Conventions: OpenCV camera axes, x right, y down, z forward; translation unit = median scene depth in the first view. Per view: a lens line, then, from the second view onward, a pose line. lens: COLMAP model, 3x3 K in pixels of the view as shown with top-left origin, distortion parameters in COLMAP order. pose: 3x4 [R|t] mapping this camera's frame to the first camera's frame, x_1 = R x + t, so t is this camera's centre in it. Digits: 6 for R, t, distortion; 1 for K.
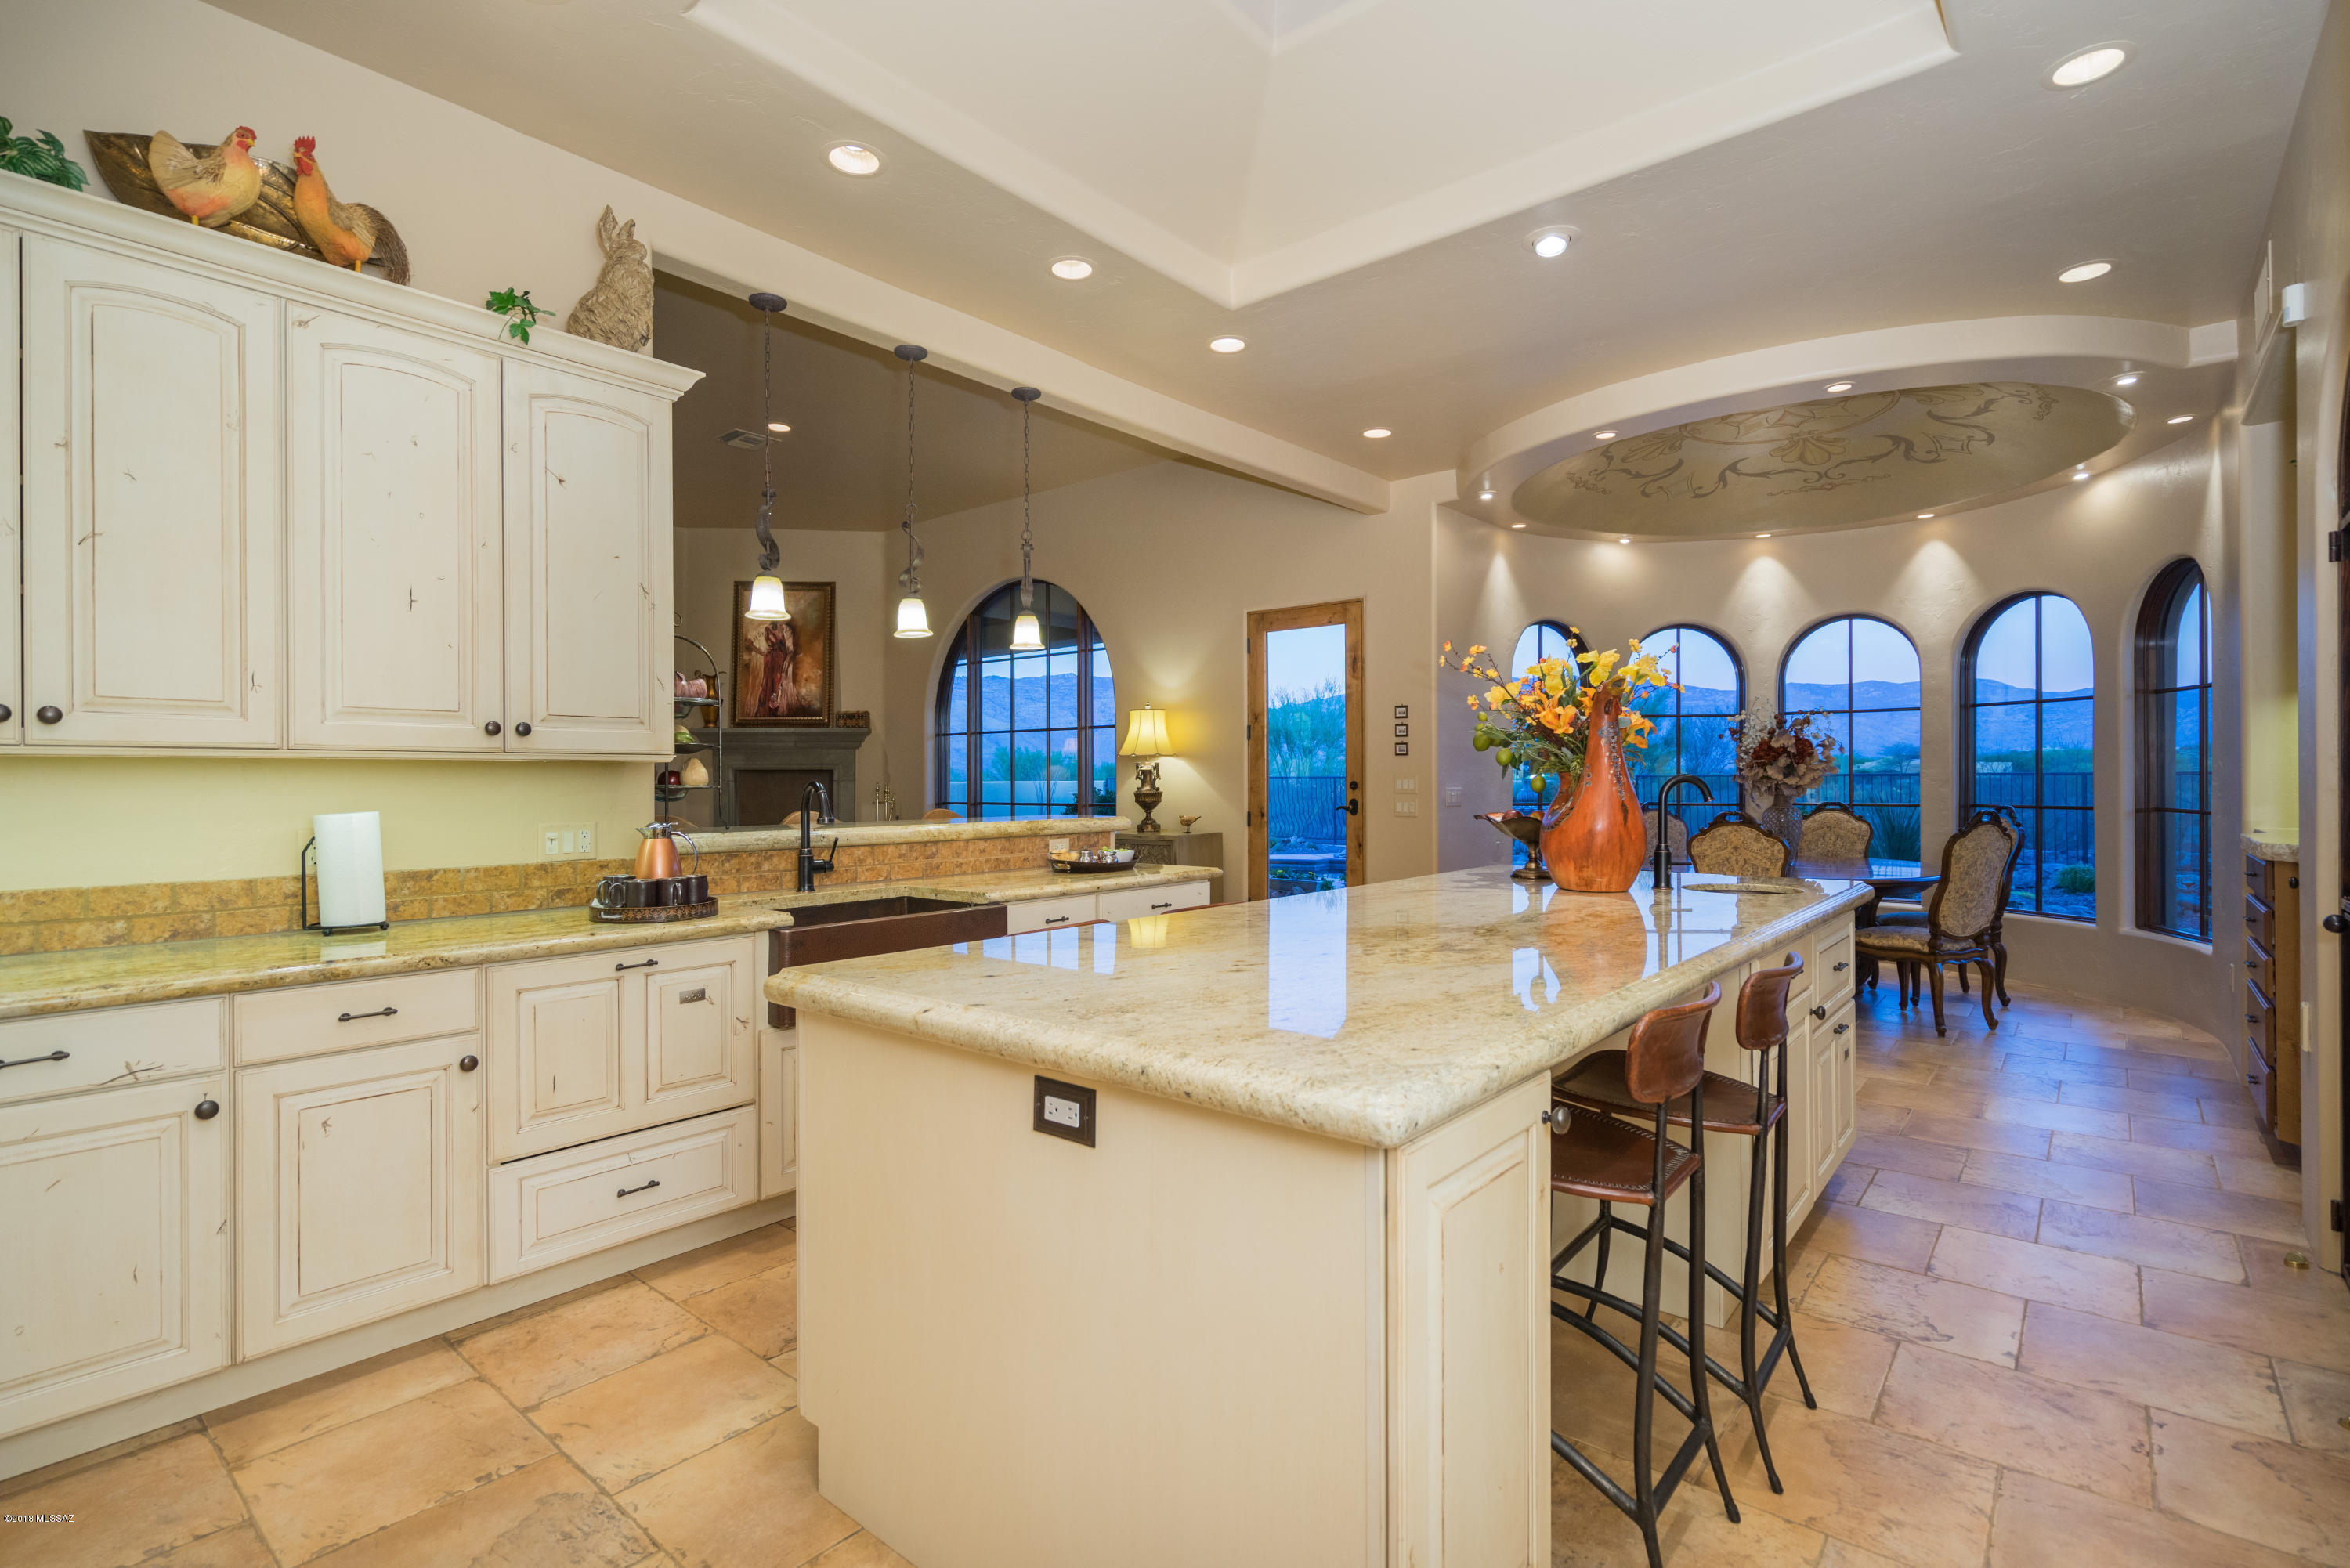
lens RADIAL K [[1080.5, 0, 1166.2], [0, 1080.5, 775.5], [0, 0, 1]] dist [-0.008945, 0.002225]
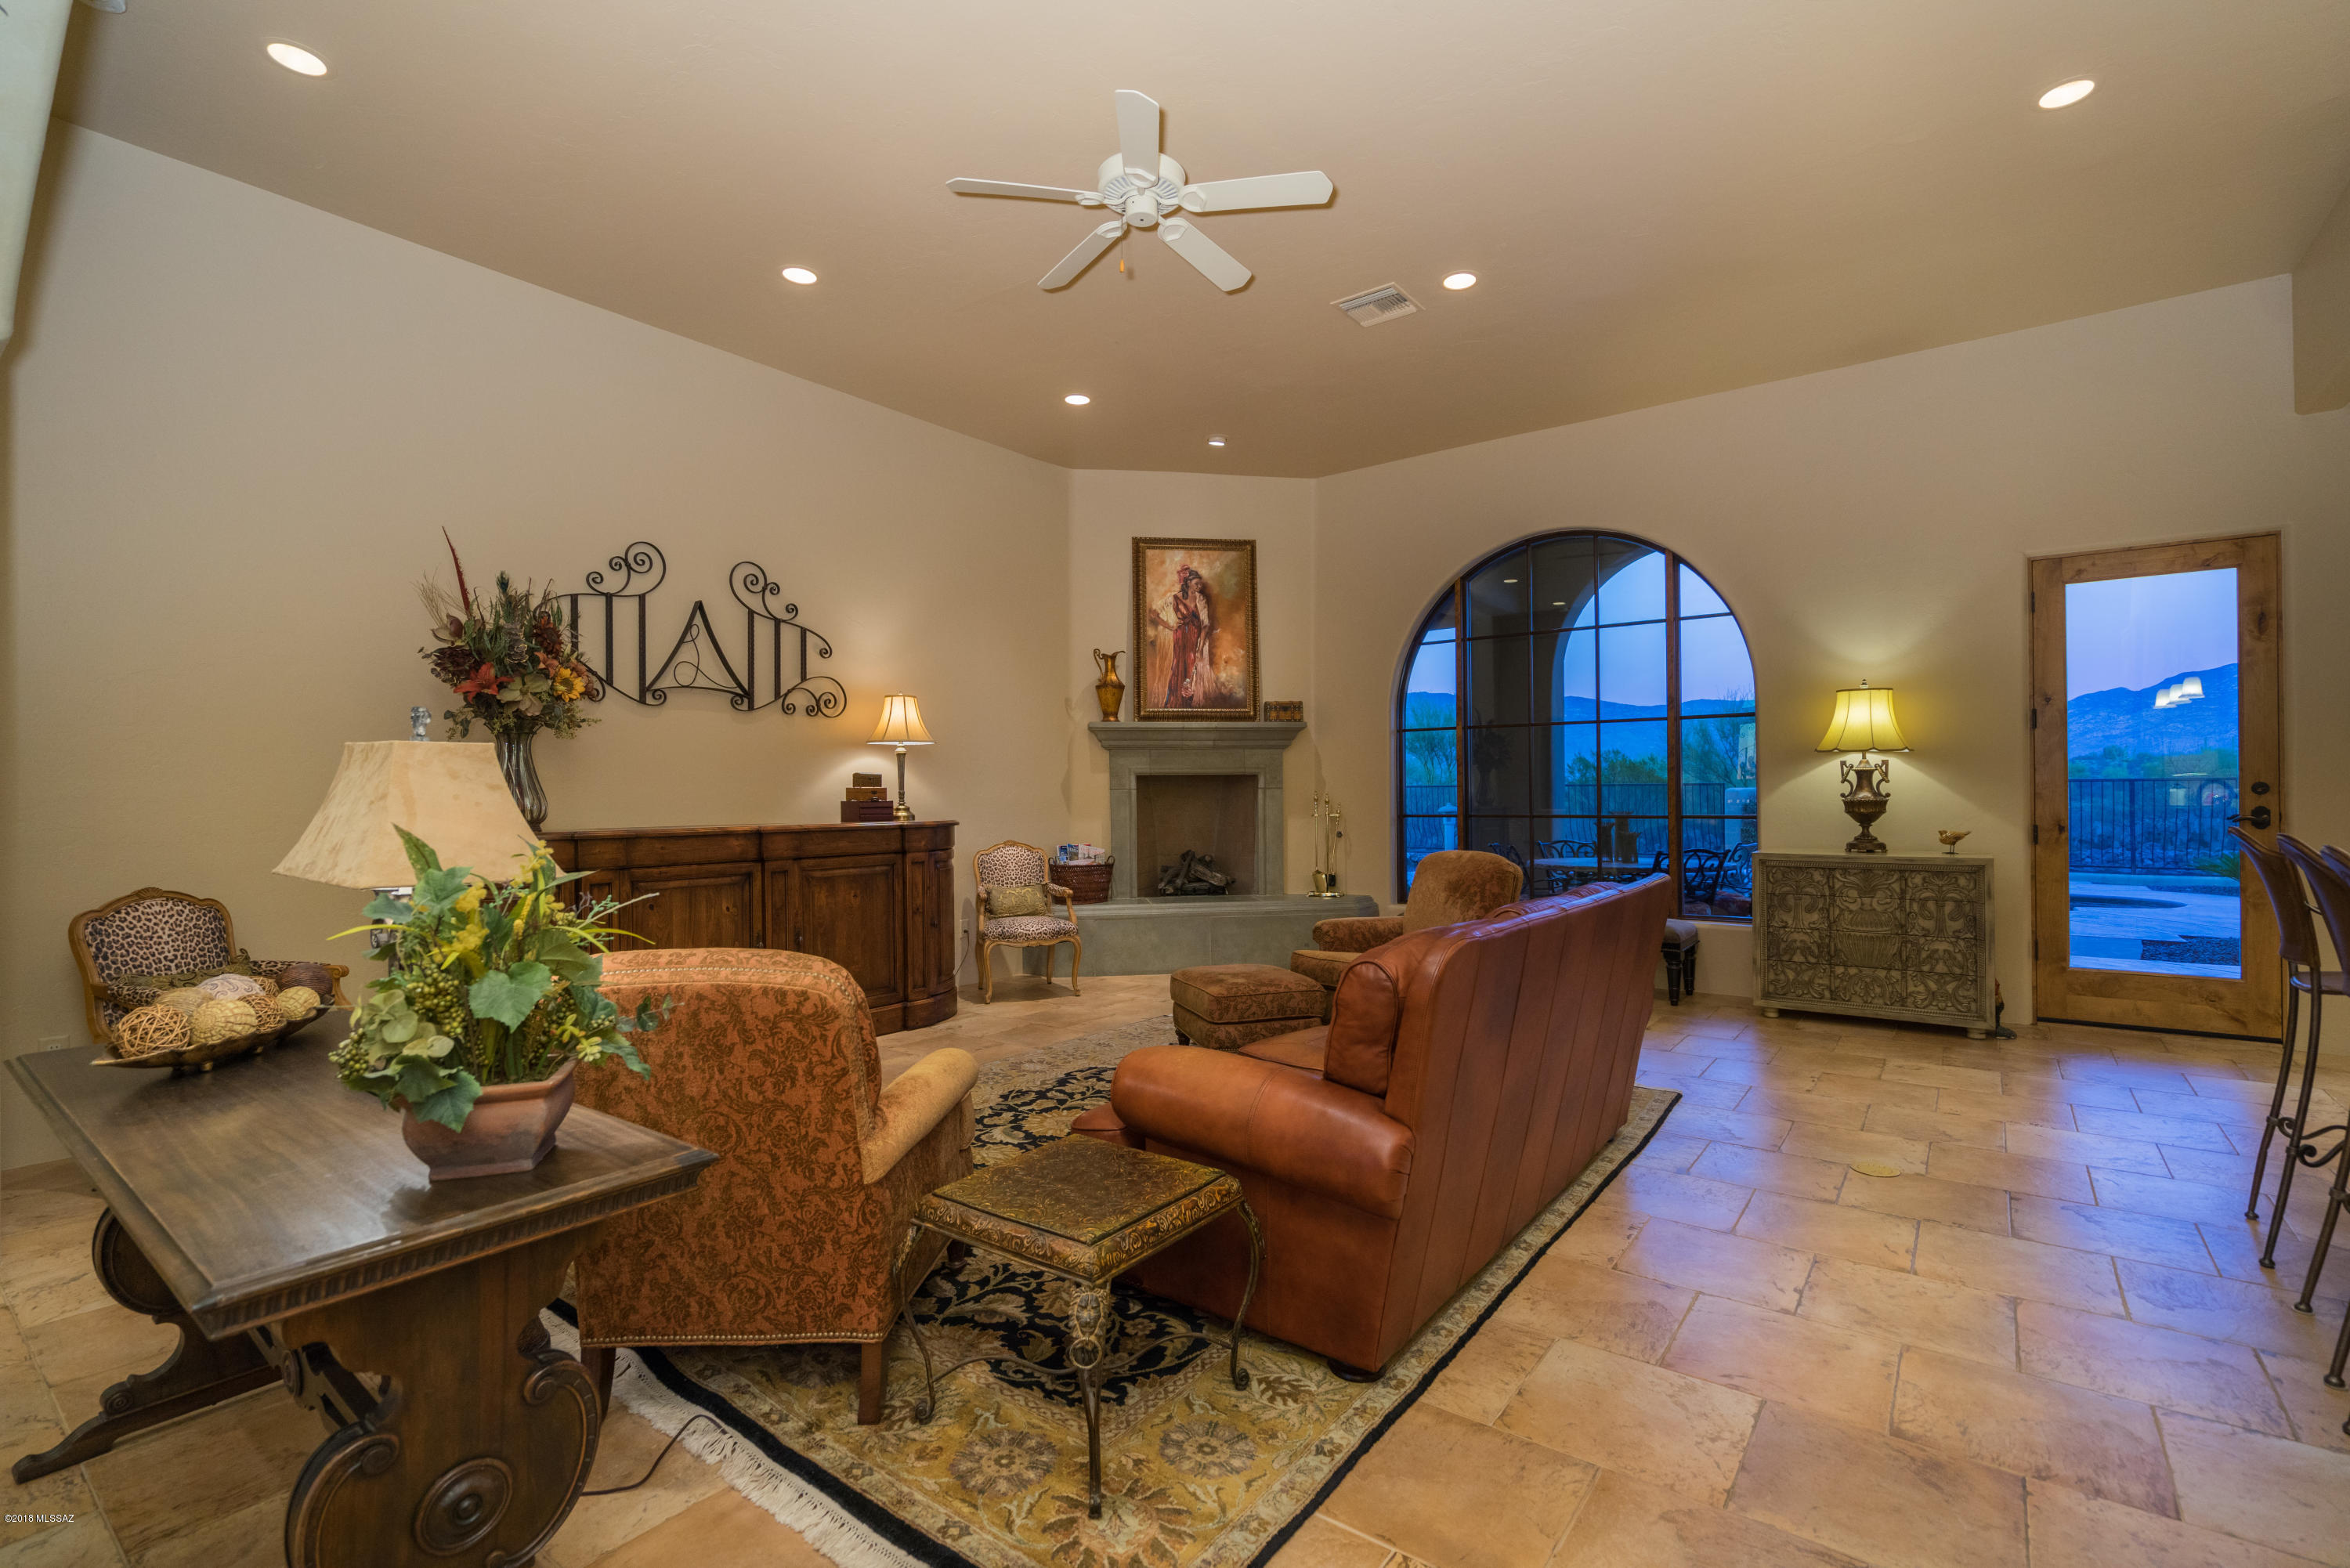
lens RADIAL K [[1080.5, 0, 1173.6], [0, 1080.5, 790.0], [0, 0, 1]] dist [-0.008945, 0.002225]
pose [[0.999247, -0.002072, 0.038743, -0.404390], [0.002157, 0.999995, -0.002154, 0.007191], [-0.038738, 0.002236, 0.999247, 0.209736]]
